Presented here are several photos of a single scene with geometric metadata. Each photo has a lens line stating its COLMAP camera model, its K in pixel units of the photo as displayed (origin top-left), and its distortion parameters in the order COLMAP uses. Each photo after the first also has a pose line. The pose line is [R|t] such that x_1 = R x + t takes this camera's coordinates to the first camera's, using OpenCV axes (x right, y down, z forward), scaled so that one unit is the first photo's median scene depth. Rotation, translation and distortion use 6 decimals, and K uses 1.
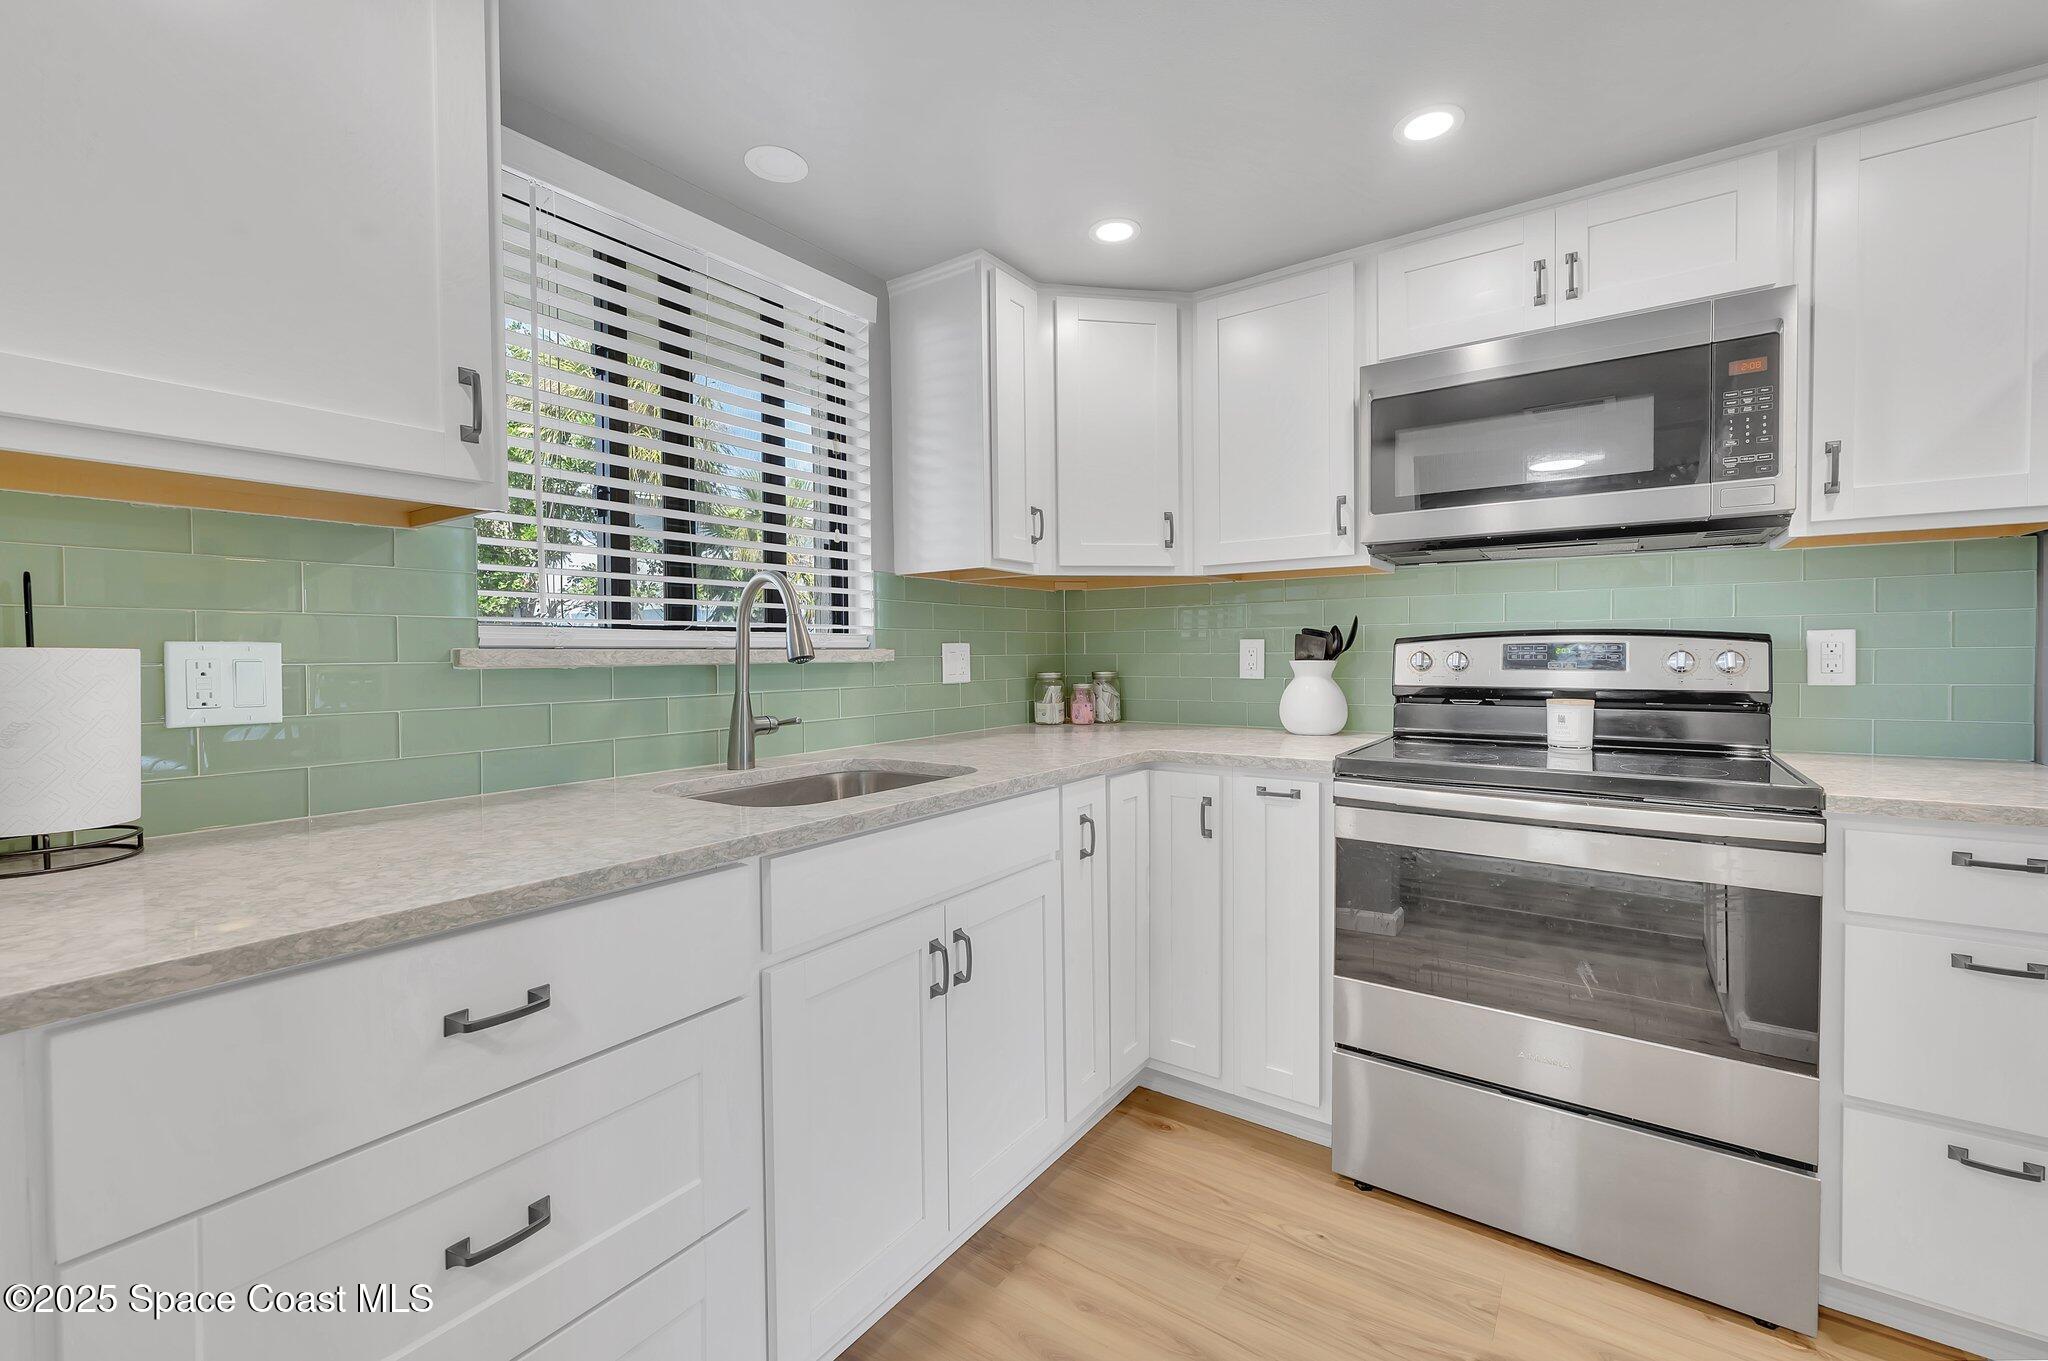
lens RADIAL K [[846.4, 0, 1029.3], [0, 846.4, 670.2], [0, 0, 1]] dist [-0.000058, -0.000282]
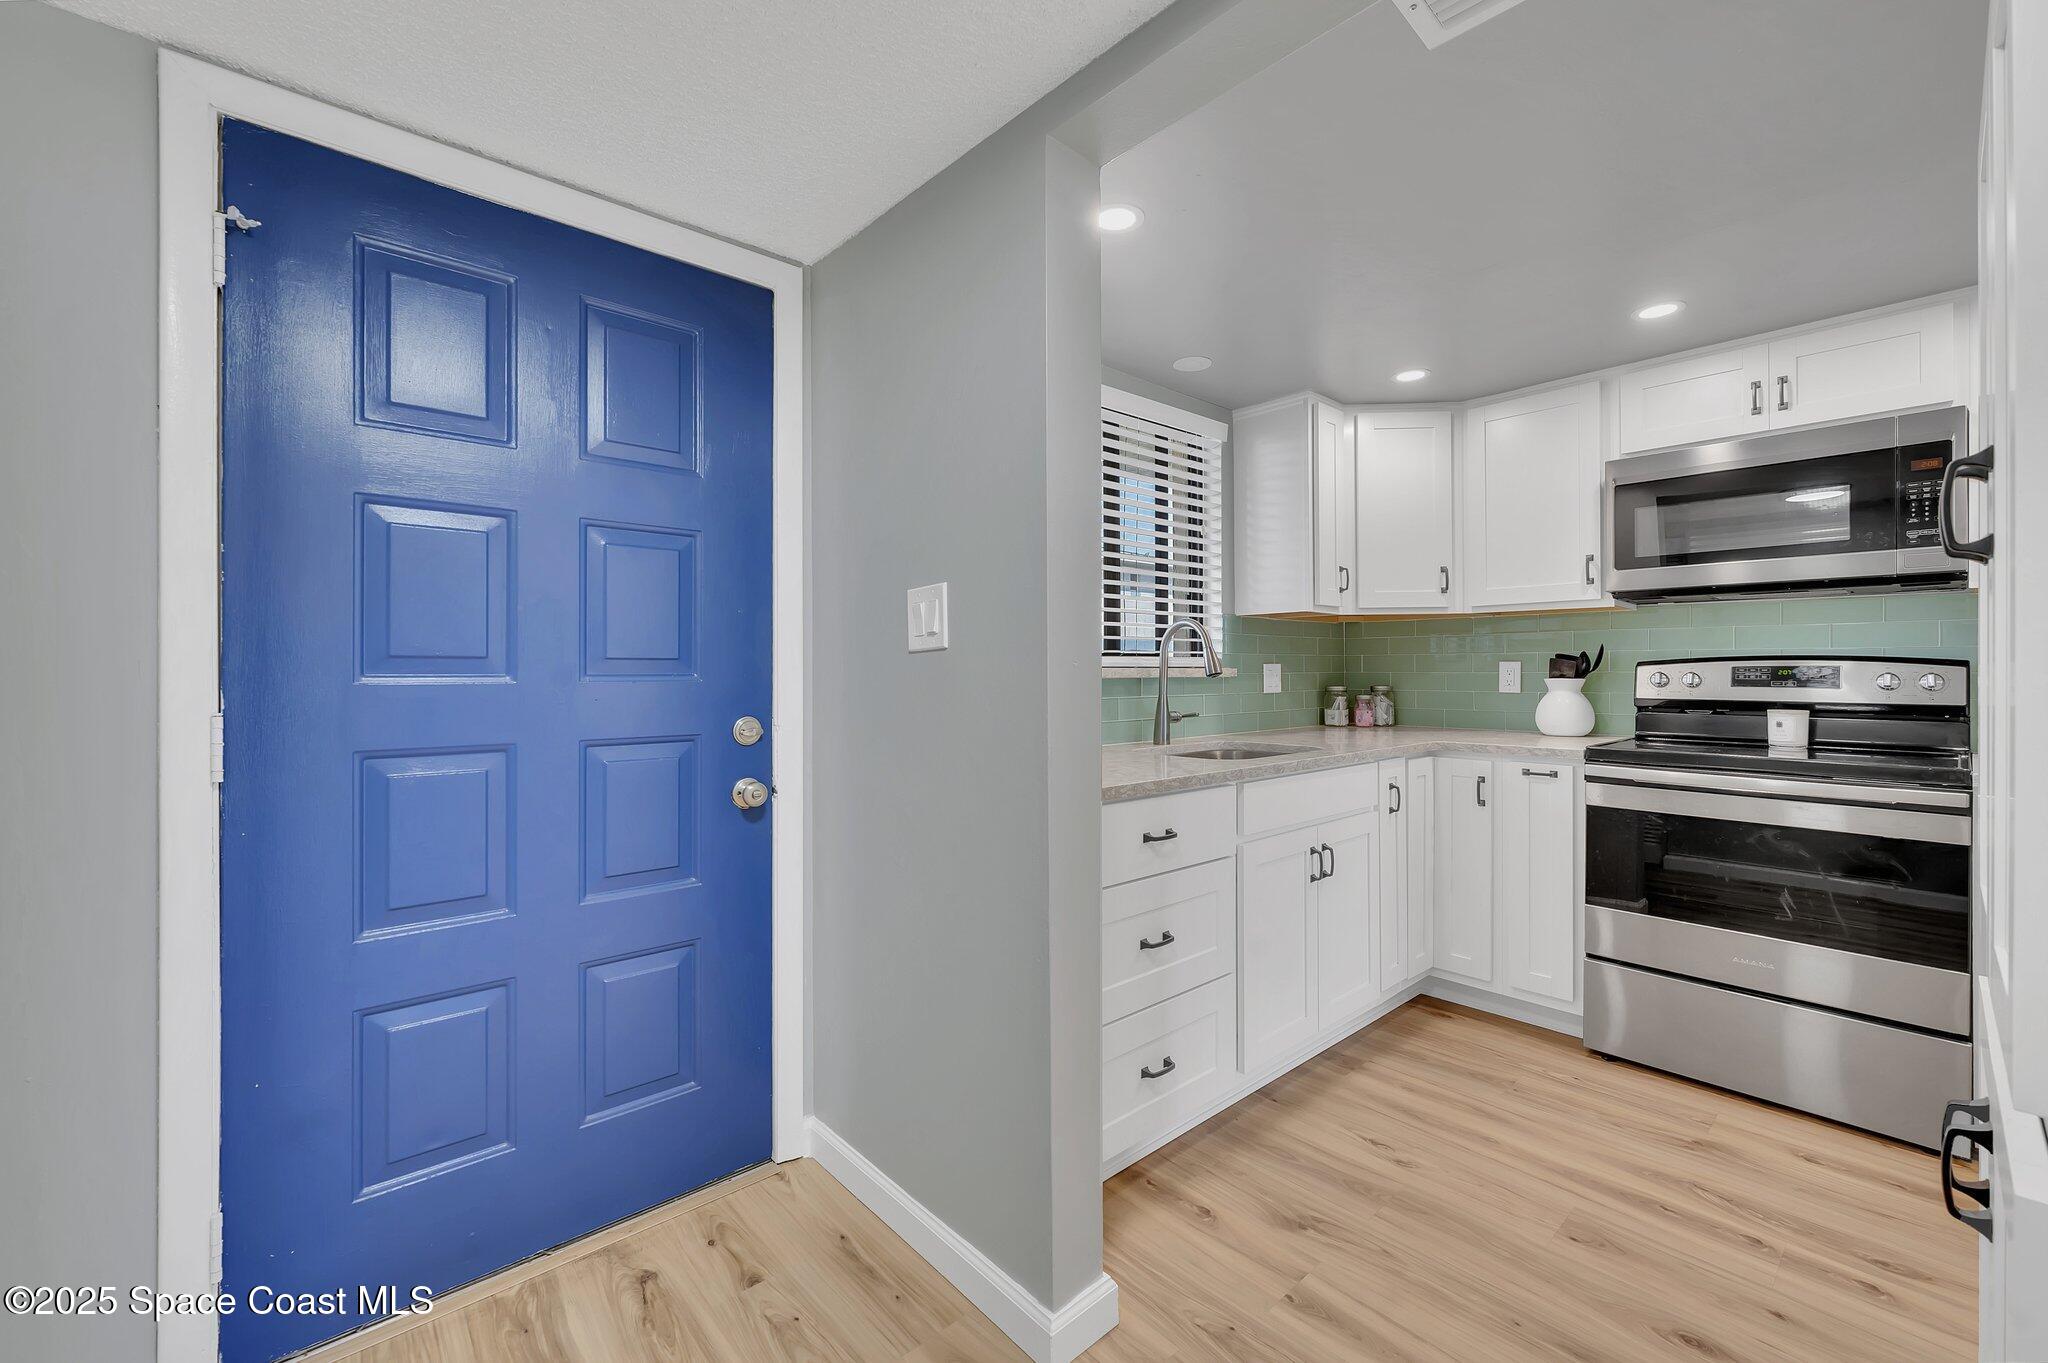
lens RADIAL K [[846.4, 0, 1029.3], [0, 846.4, 671.2], [0, 0, 1]] dist [-0.000058, -0.000282]
pose [[0.974662, 0.006035, -0.223601, -0.193544], [-0.010251, 0.999791, -0.017702, 0.009630], [0.223448, 0.019545, 0.974520, -0.495098]]
